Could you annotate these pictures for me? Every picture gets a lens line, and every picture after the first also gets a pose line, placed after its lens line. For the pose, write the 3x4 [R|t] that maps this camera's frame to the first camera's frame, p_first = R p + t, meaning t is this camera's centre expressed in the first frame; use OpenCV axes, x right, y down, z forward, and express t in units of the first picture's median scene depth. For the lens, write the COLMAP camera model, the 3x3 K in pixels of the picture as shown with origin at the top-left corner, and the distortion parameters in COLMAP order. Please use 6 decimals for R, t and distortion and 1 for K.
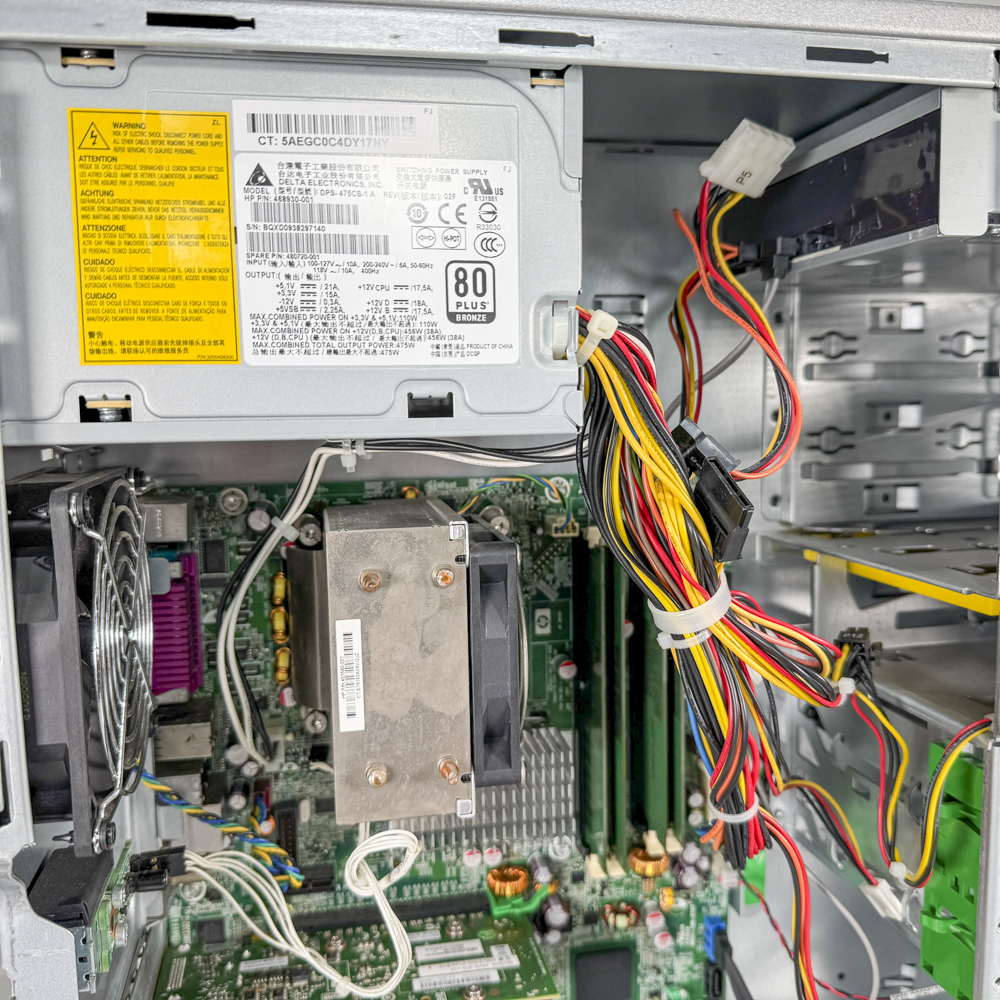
lens RADIAL K [[966.5, 0, 498.7], [0, 966.5, 487.0], [0, 0, 1]] dist [0.172682, -0.407221]
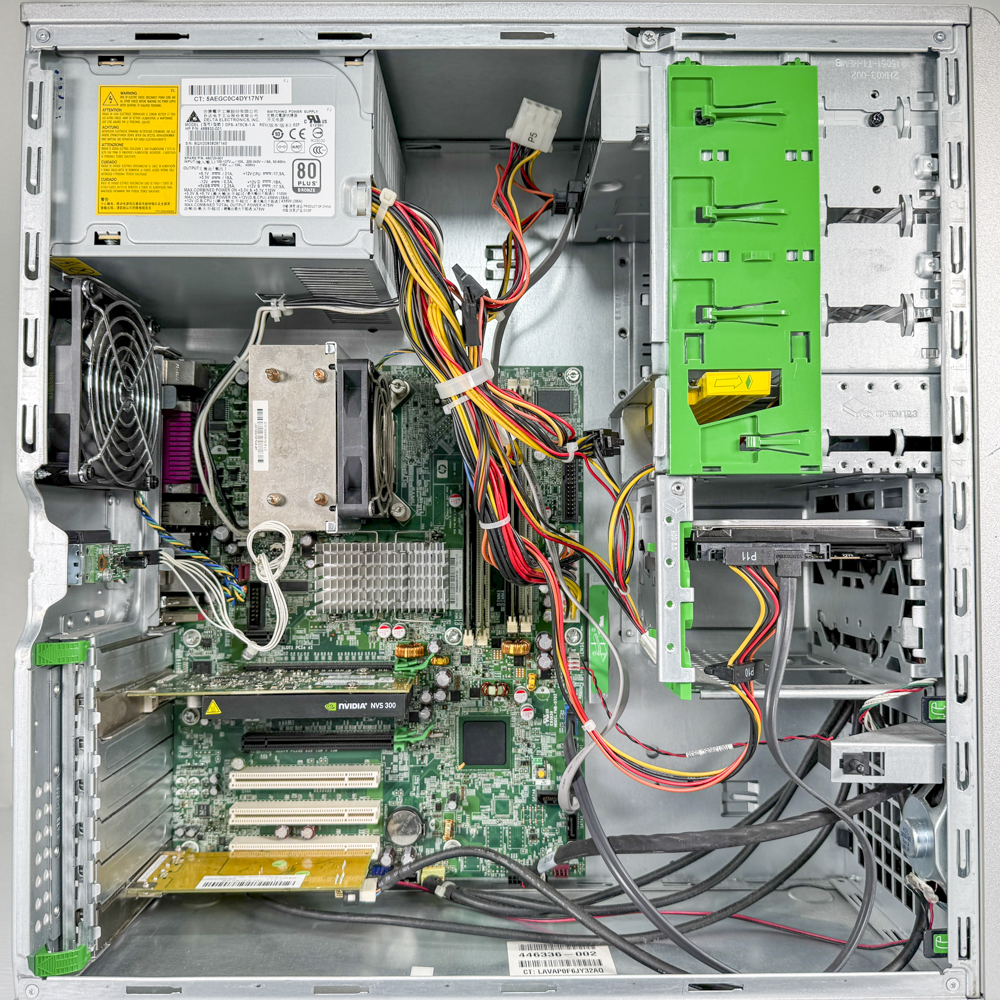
lens RADIAL K [[966.5, 0, 498.7], [0, 966.5, 487.0], [0, 0, 1]] dist [0.172682, -0.407221]
pose [[0.980037, 0.007443, -0.198678, 0.665006], [-0.036039, 0.989396, -0.140703, 0.589337], [0.195524, 0.145054, 0.969912, -0.566269]]
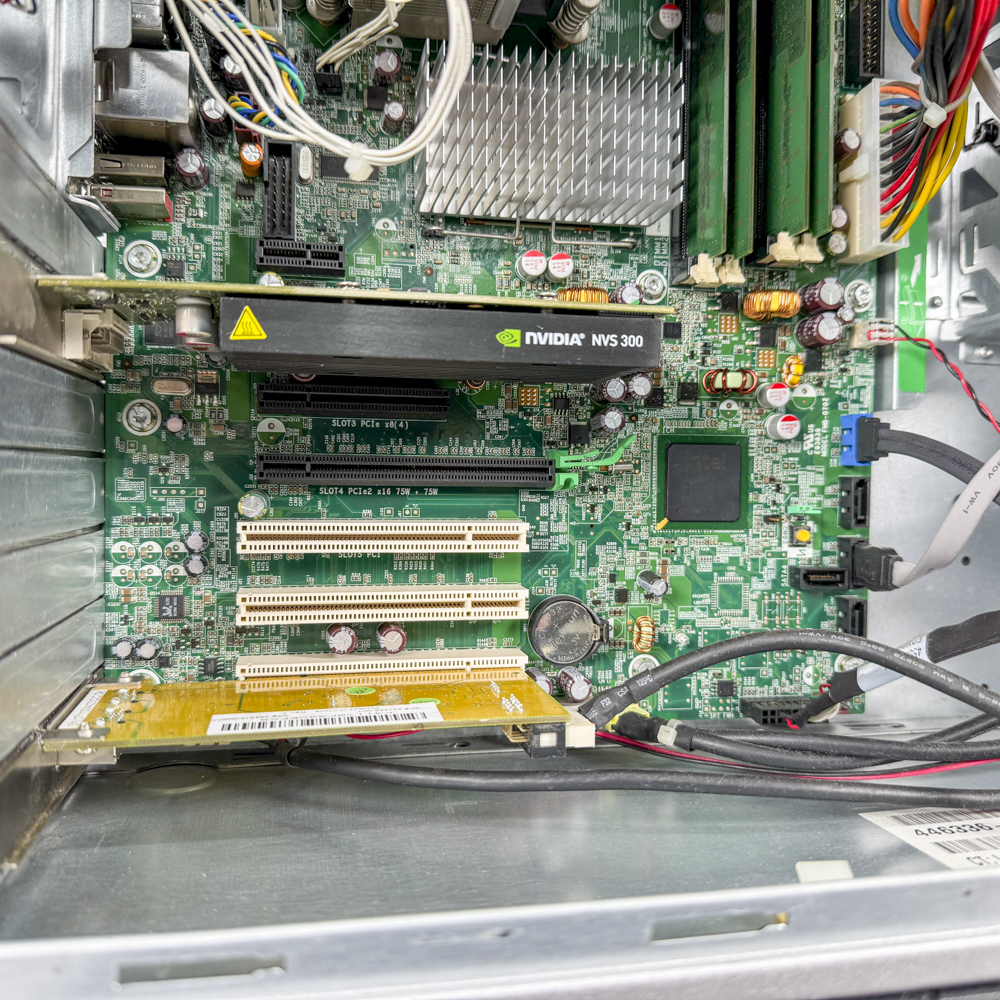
lens RADIAL K [[982.8, 0, 500.0], [0, 982.8, 500.0], [0, 0, 1]] dist [0.174997, -0.434139]
pose [[0.999613, 0.026706, -0.007796, -0.065655], [-0.027267, 0.996092, -0.084006, 0.996817], [0.005522, 0.084186, 0.996435, 0.462923]]
